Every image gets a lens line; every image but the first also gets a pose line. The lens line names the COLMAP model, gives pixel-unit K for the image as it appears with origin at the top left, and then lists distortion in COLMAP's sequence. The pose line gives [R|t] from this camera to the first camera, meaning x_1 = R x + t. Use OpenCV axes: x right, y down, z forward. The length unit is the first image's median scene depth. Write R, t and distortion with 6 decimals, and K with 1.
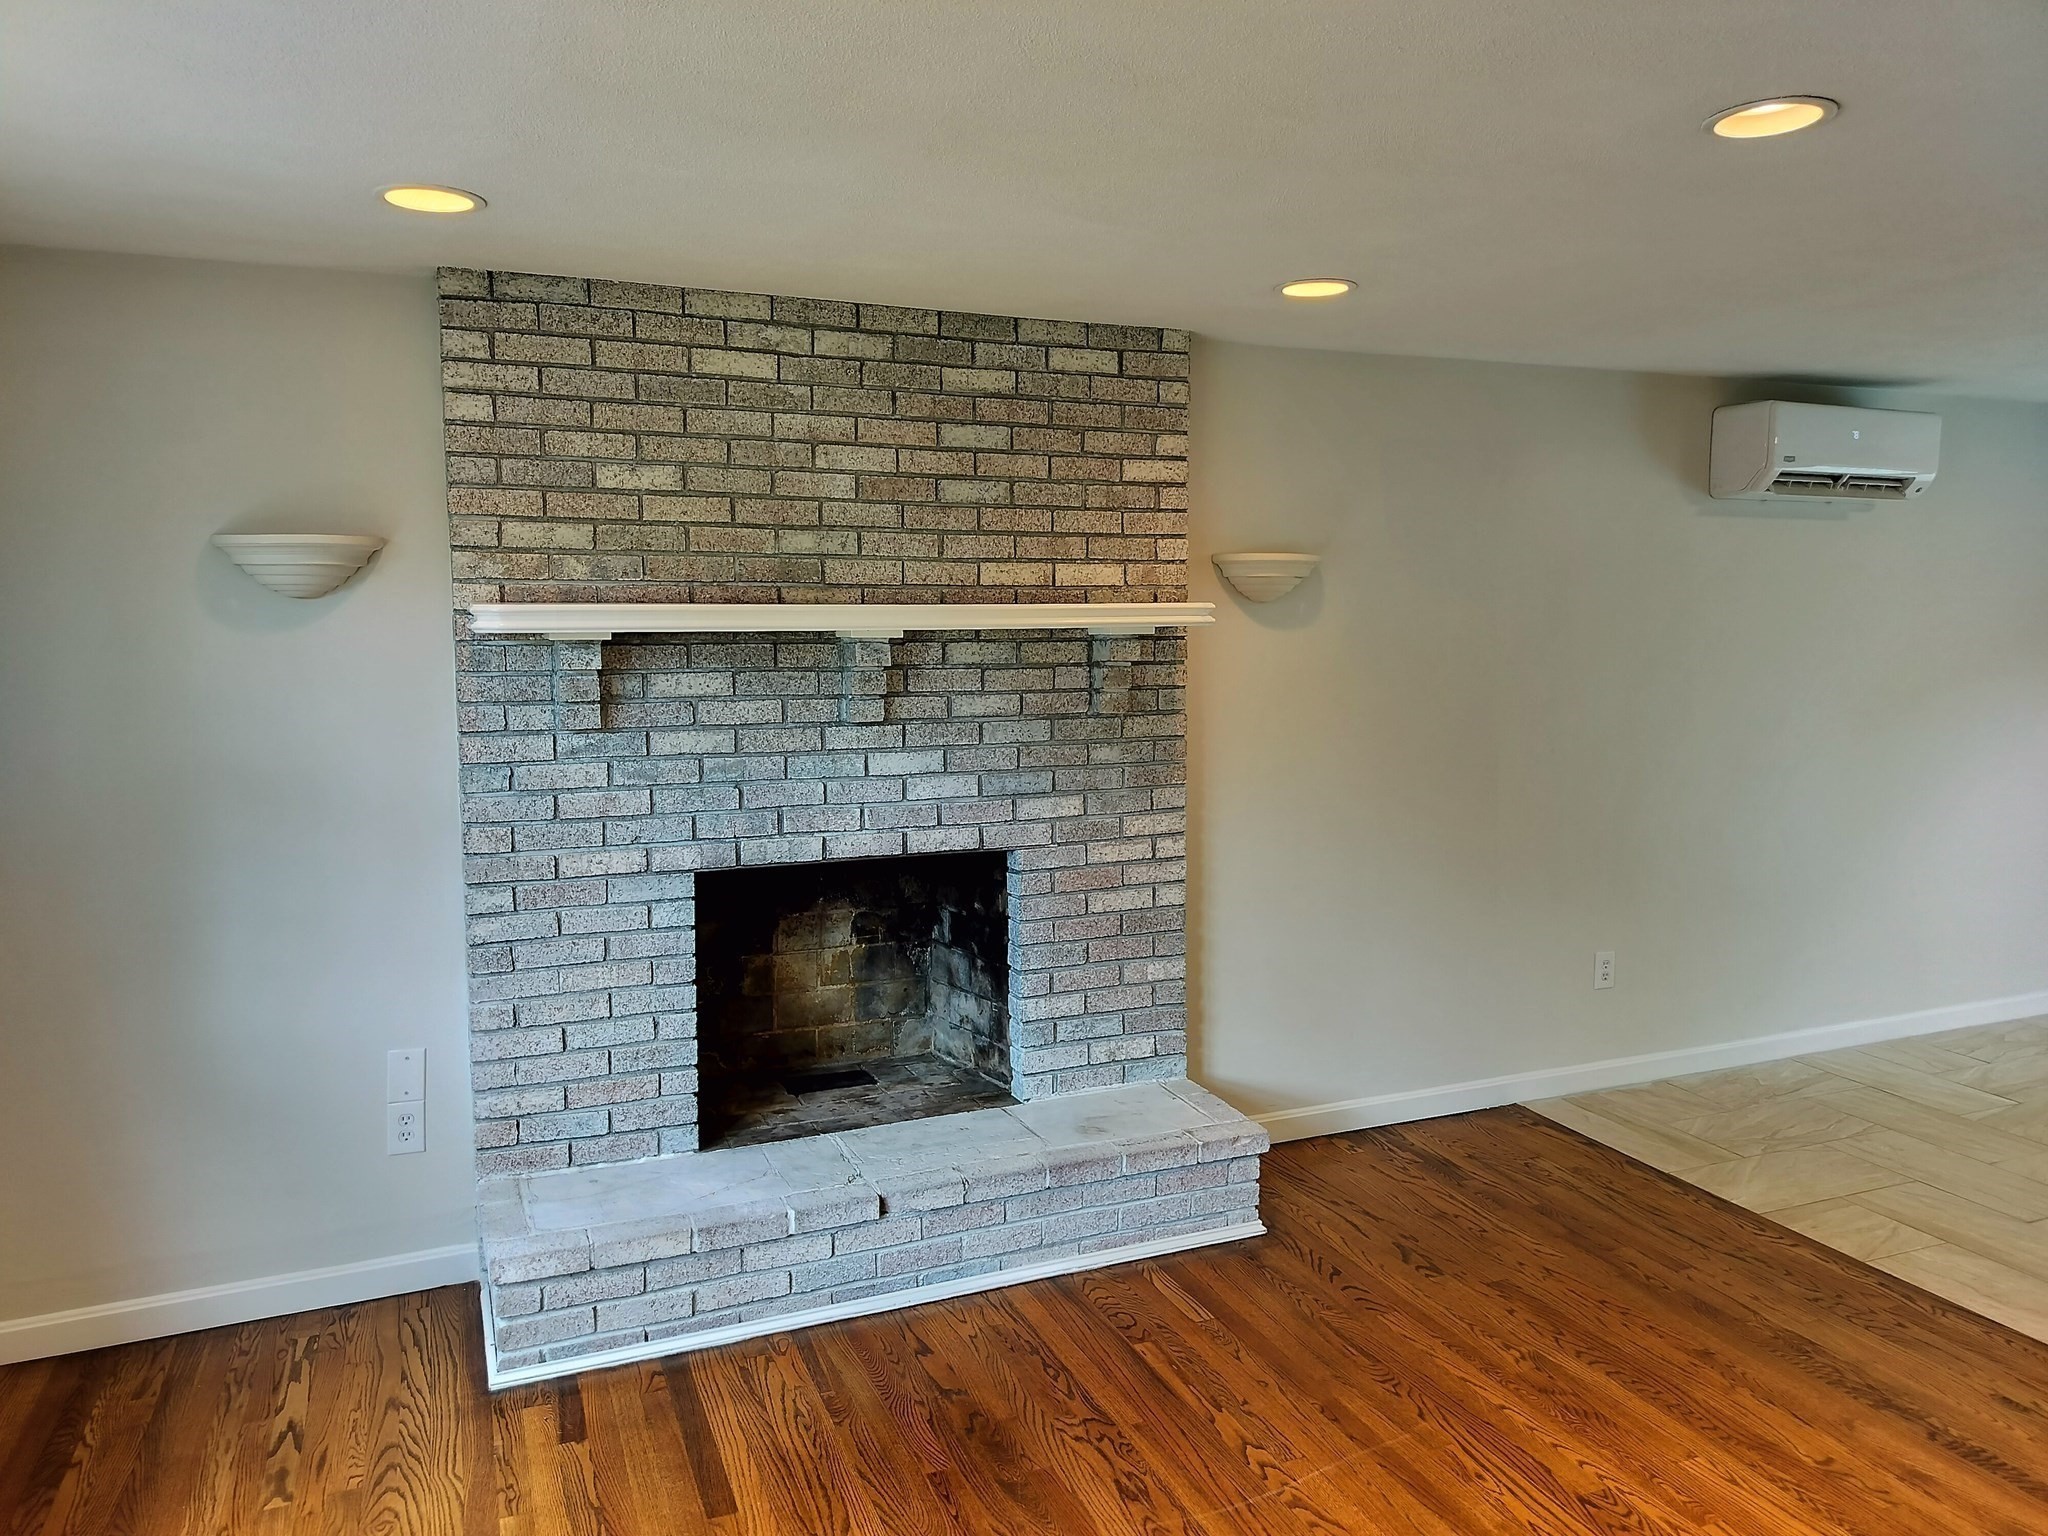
lens RADIAL K [[1437.6, 0, 1029.1], [0, 1437.6, 760.6], [0, 0, 1]] dist [0.011520, 0.001096]
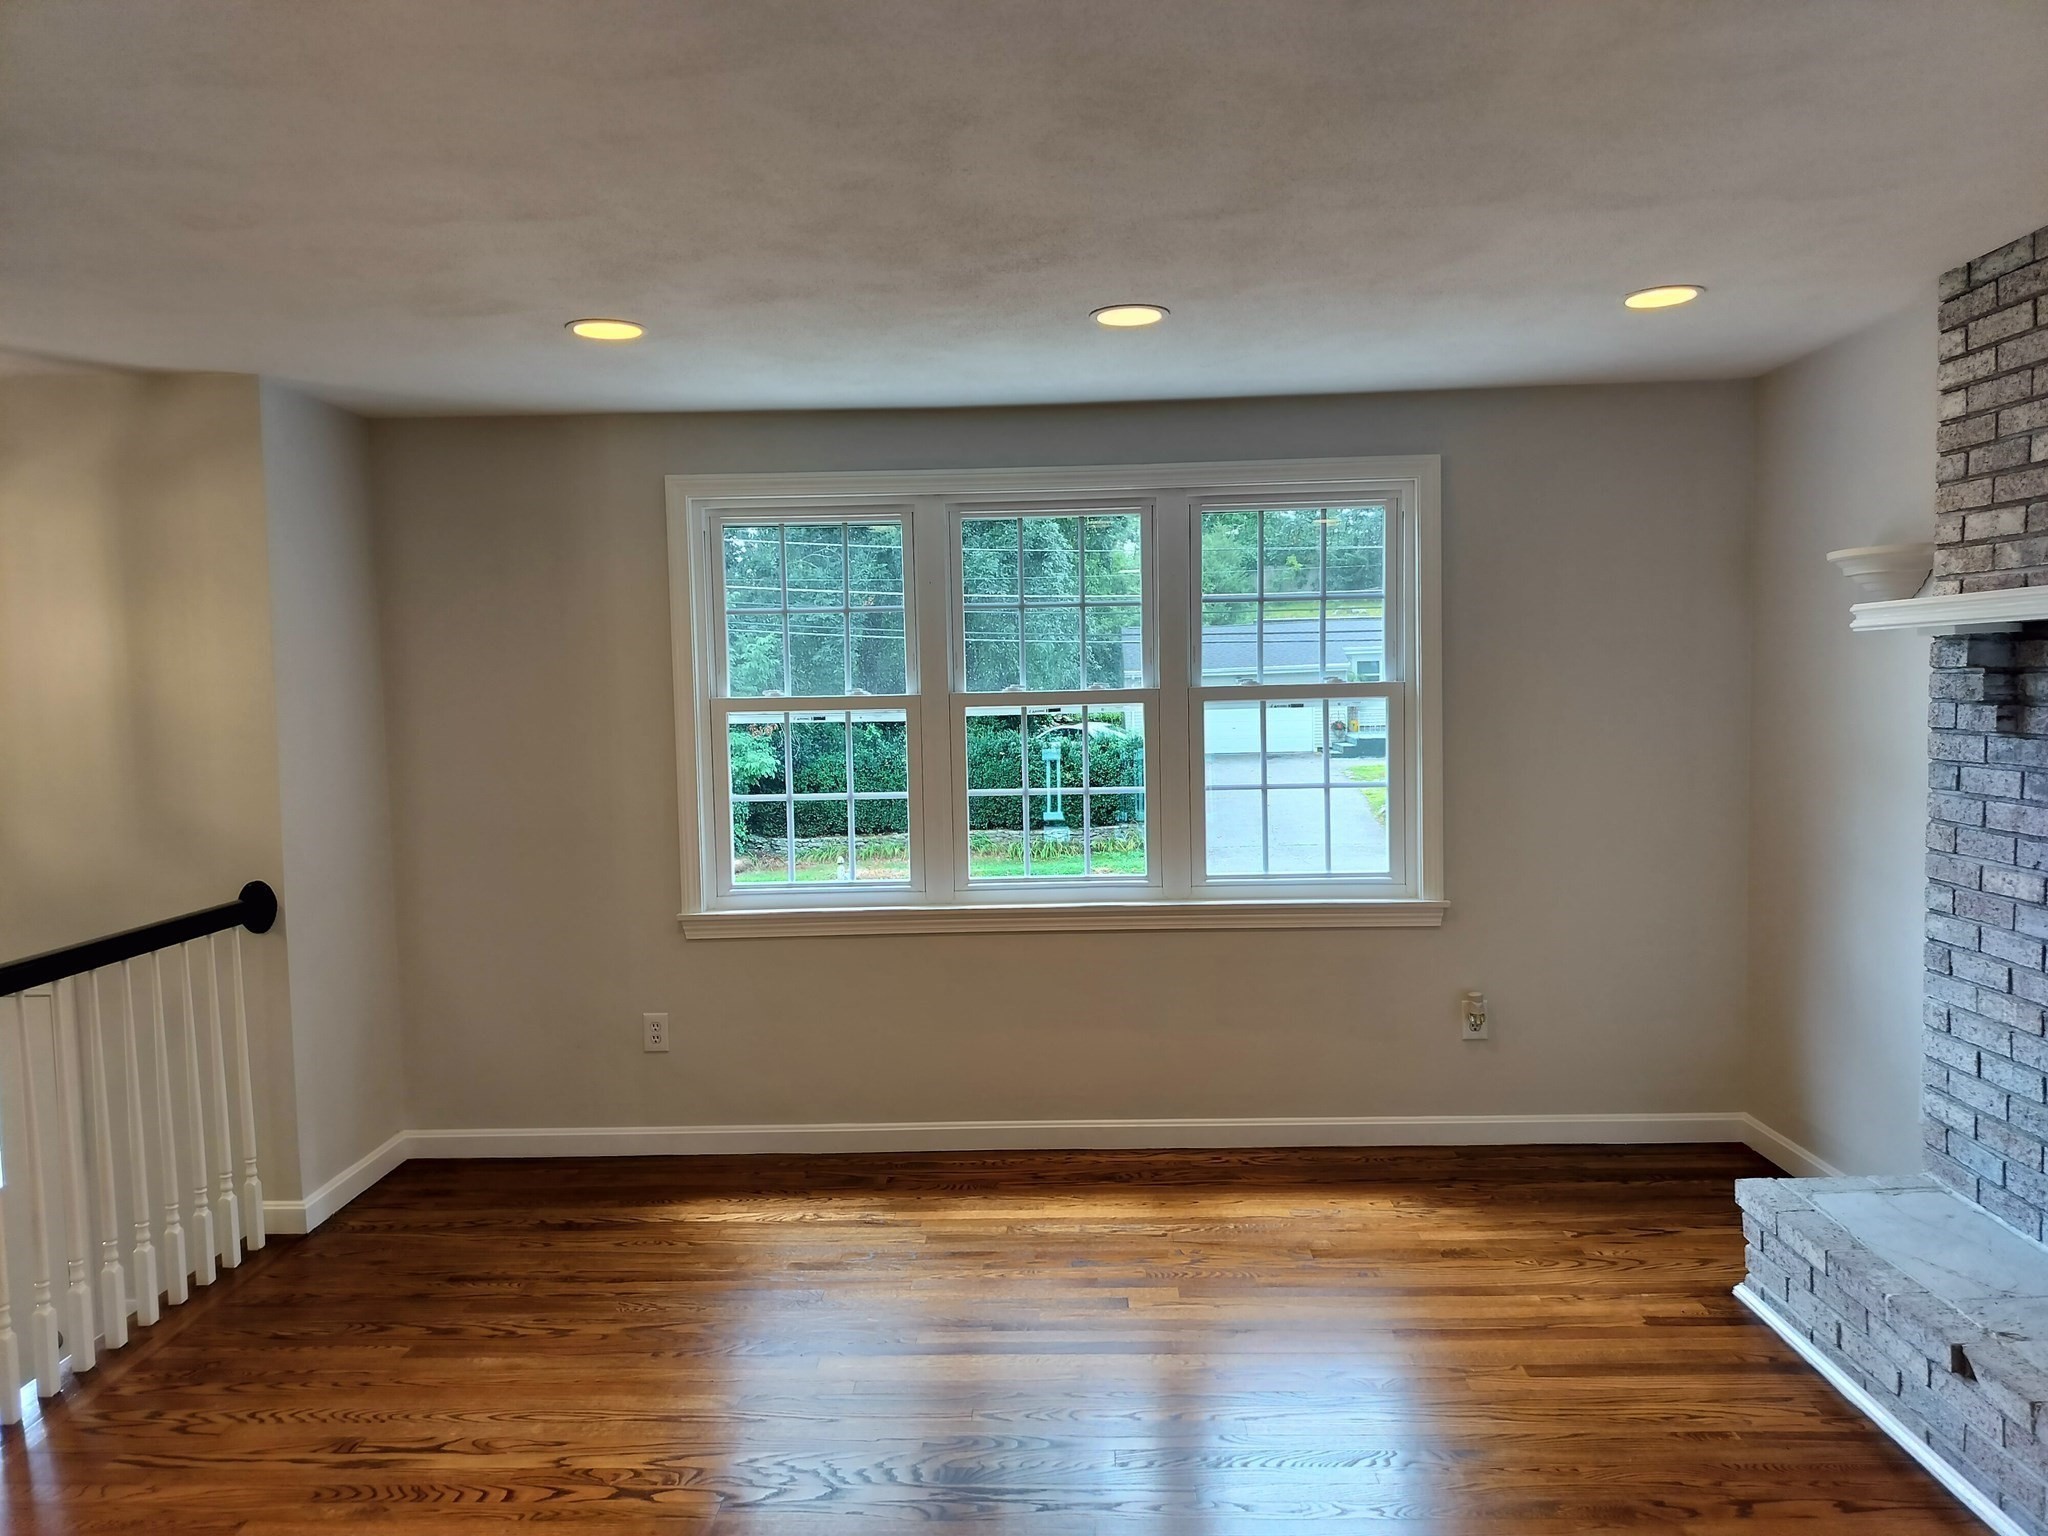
lens RADIAL K [[1437.6, 0, 1027.3], [0, 1437.6, 771.1], [0, 0, 1]] dist [0.011520, 0.001096]
pose [[-0.405886, 0.072007, -0.911082, 0.791504], [-0.071018, 0.991392, 0.109992, -0.055615], [0.911160, 0.109347, -0.397279, 0.819545]]
